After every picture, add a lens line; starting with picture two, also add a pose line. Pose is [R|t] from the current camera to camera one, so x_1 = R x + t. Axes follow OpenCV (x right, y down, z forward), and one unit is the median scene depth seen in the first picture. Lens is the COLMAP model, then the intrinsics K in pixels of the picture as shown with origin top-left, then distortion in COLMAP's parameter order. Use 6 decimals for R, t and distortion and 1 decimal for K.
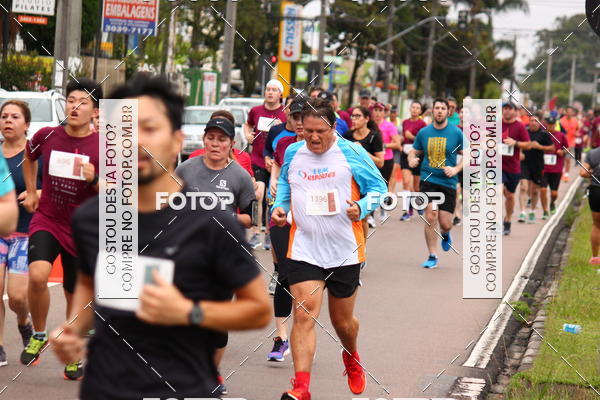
lens RADIAL K [[3283.5, 0, 283.6], [0, 3283.5, 200.1], [0, 0, 1]] dist [0.916781, 7.963768]
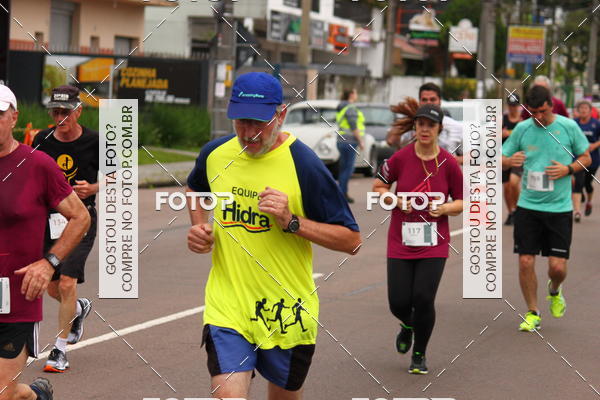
lens RADIAL K [[2543.5, 0, 300.3], [0, 2543.5, 200.0], [0, 0, 1]] dist [0.253721, 0.453133]
pose [[0.990081, -0.012524, -0.139939, 0.014578], [0.012060, 0.999919, -0.004163, 0.016767], [0.139980, 0.002433, 0.990151, -0.183977]]
